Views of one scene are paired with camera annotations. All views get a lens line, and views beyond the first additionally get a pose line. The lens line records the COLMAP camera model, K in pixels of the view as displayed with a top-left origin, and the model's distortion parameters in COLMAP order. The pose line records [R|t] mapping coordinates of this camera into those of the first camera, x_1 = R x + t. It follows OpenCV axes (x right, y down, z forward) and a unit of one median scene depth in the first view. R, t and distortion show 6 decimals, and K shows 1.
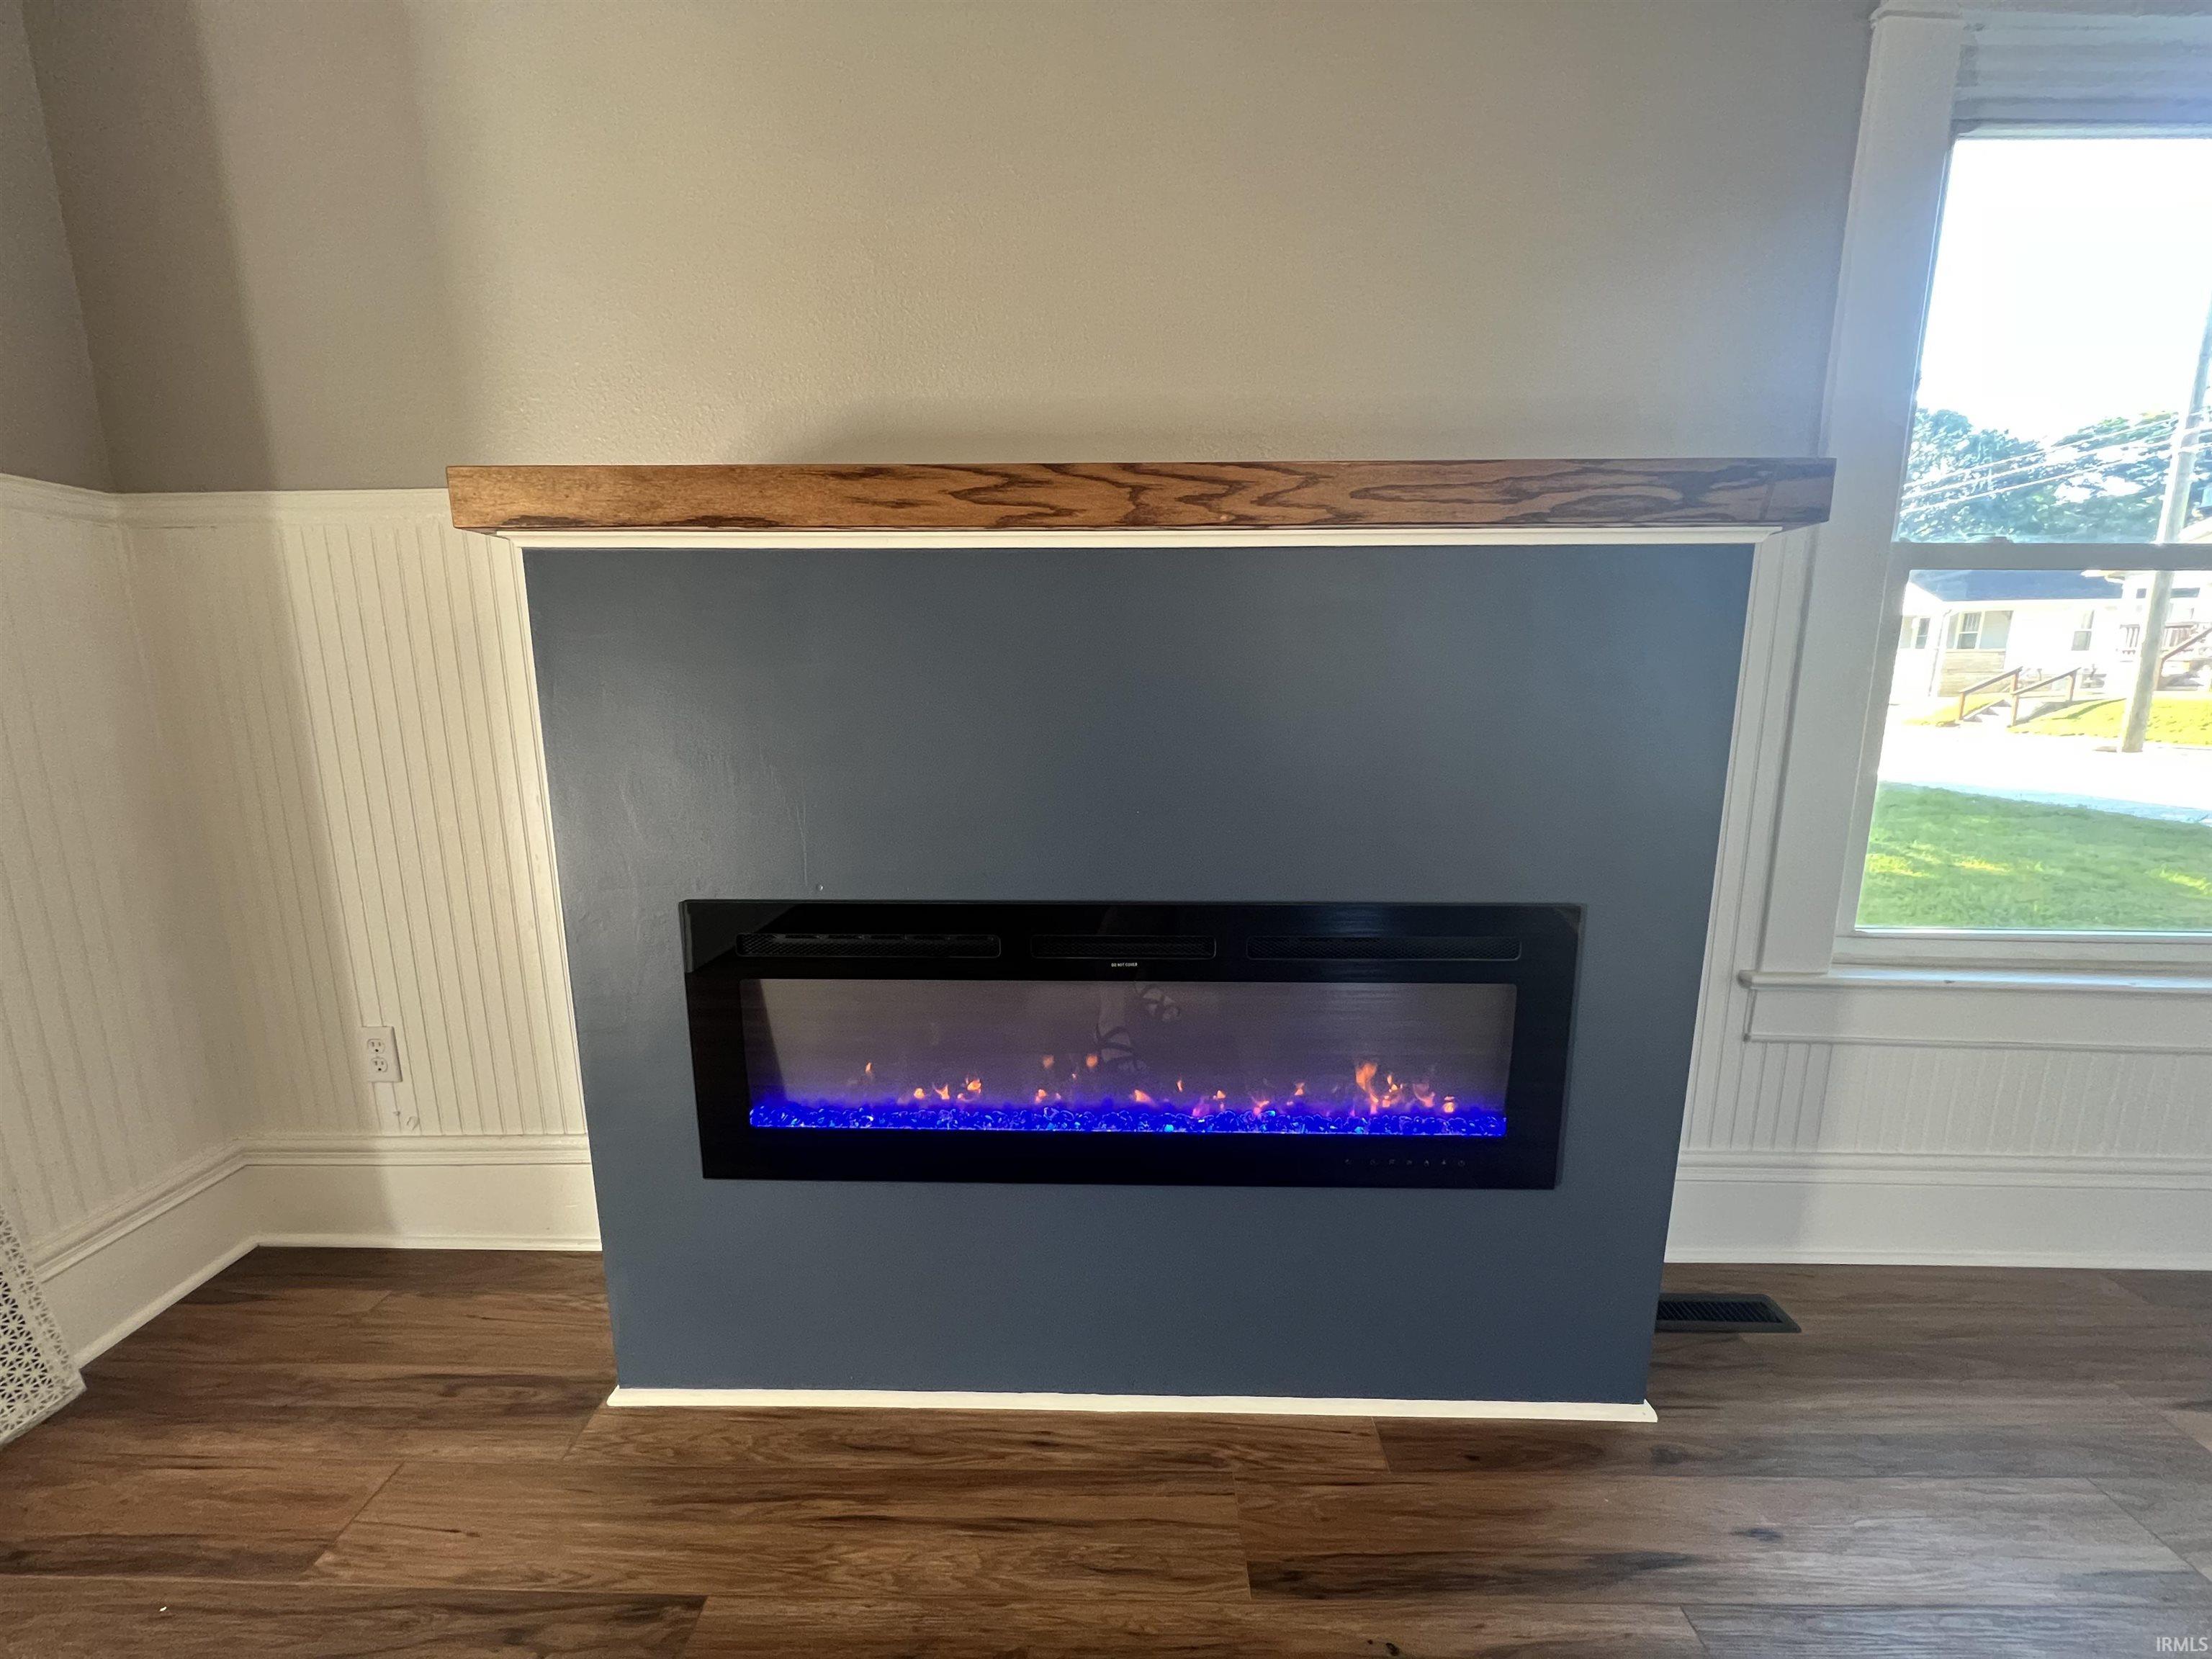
lens RADIAL K [[886.4, 0, 1101.3], [0, 886.4, 828.5], [0, 0, 1]] dist [-0.001697, 0.000014]
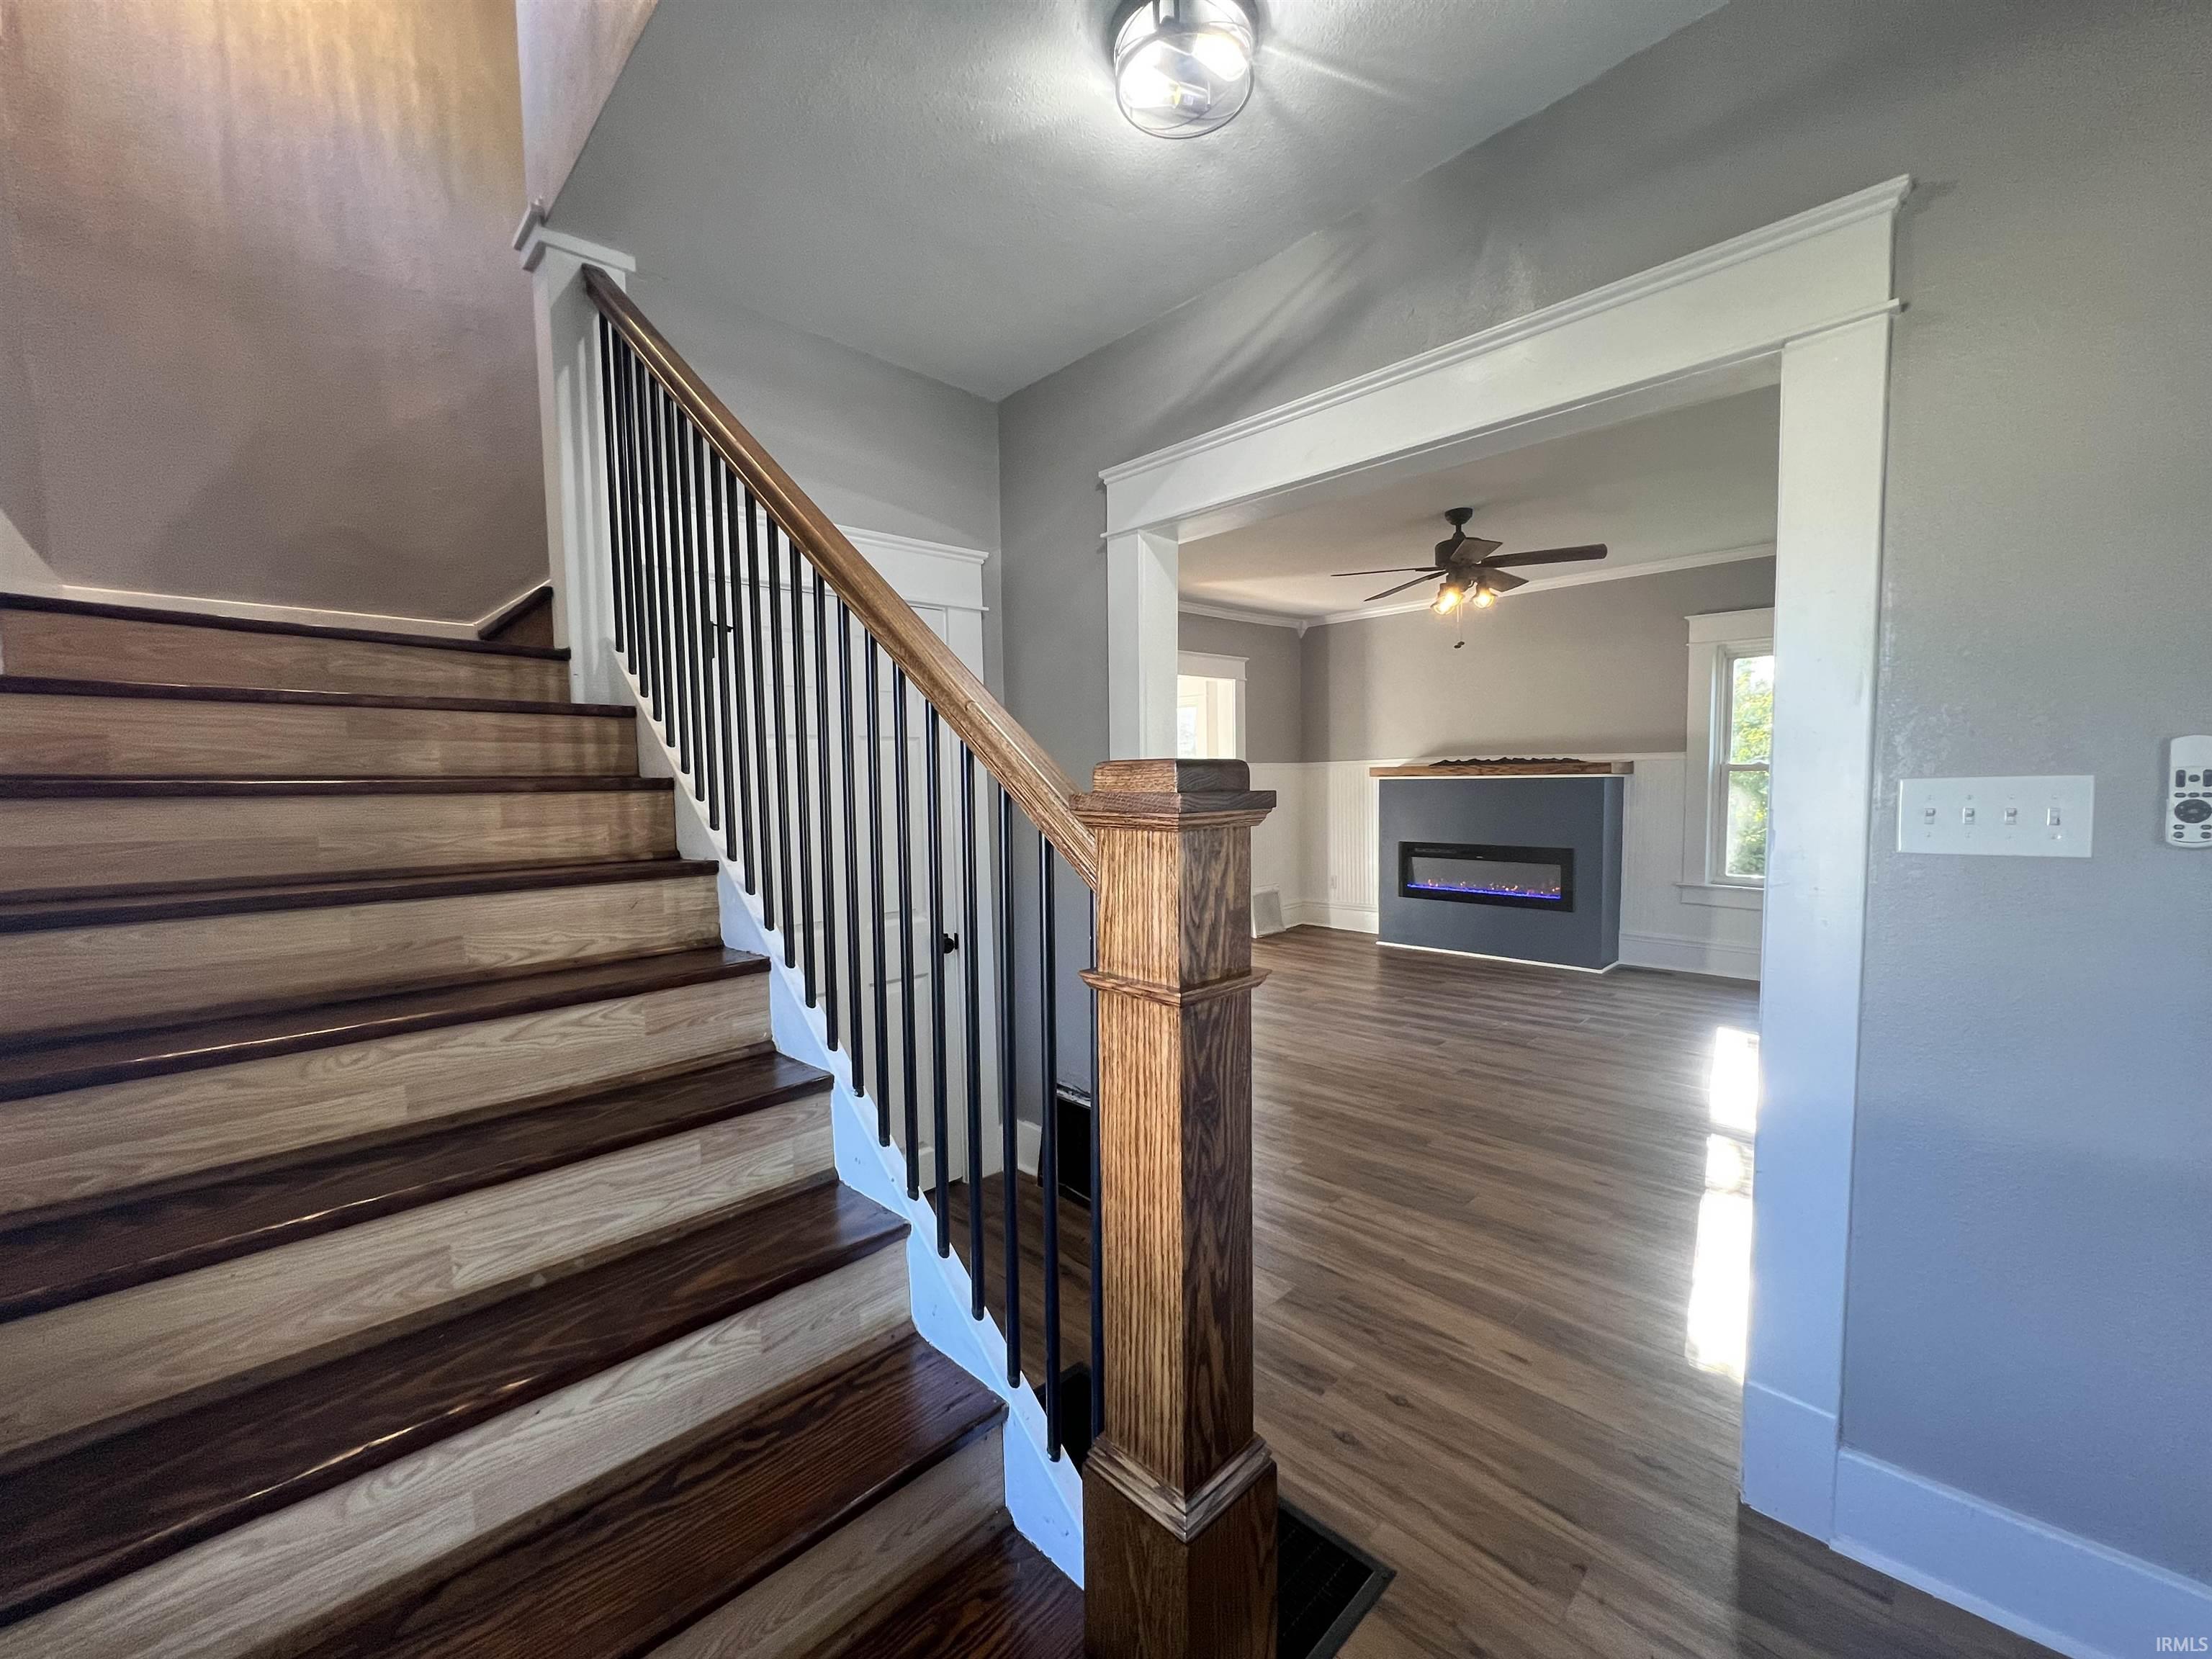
lens RADIAL K [[886.4, 0, 1094.7], [0, 886.4, 828.5], [0, 0, 1]] dist [-0.001697, 0.000014]
pose [[0.703472, 0.027792, -0.710179, 1.934226], [-0.115438, 0.990434, -0.075588, 0.591413], [0.701285, 0.135156, 0.699951, -3.848422]]
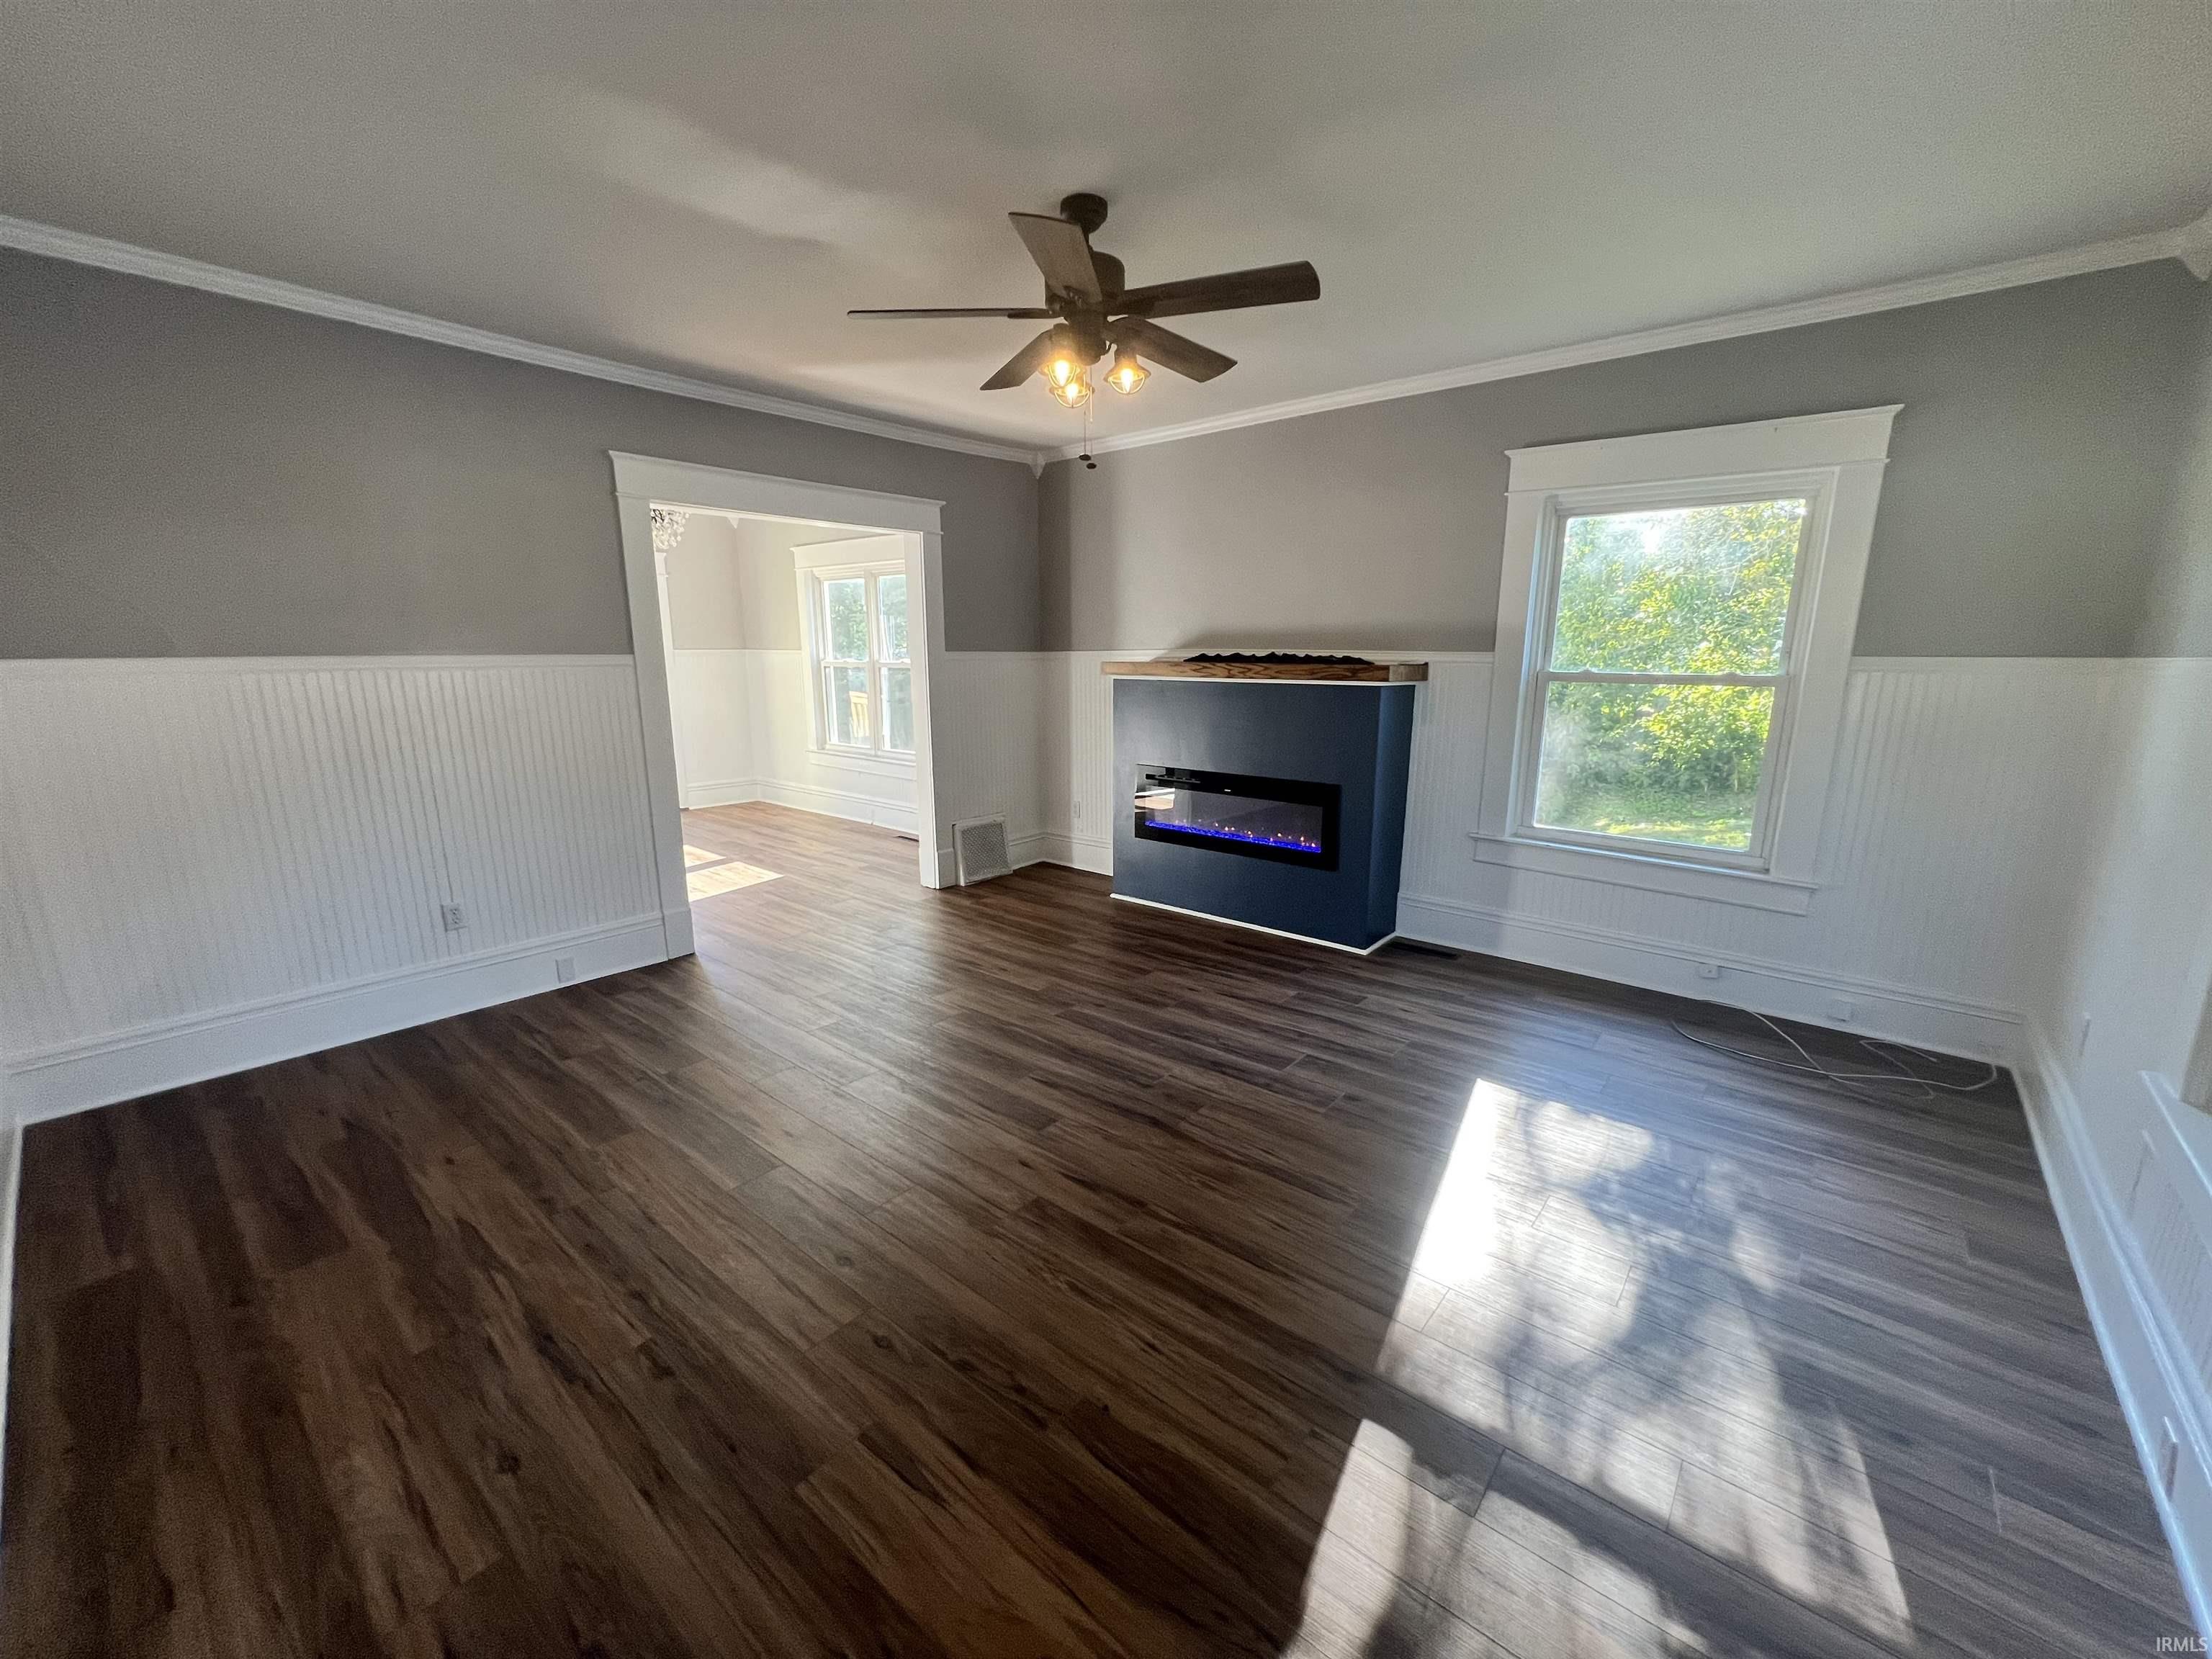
lens RADIAL K [[883.0, 0, 1097.9], [0, 883.0, 830.6], [0, 0, 1]] dist [-0.004015, 0.000385]
pose [[0.771760, 0.127484, -0.623004, 1.807518], [-0.119938, 0.991297, 0.054271, 0.176537], [0.624501, 0.032838, 0.780334, -2.091498]]
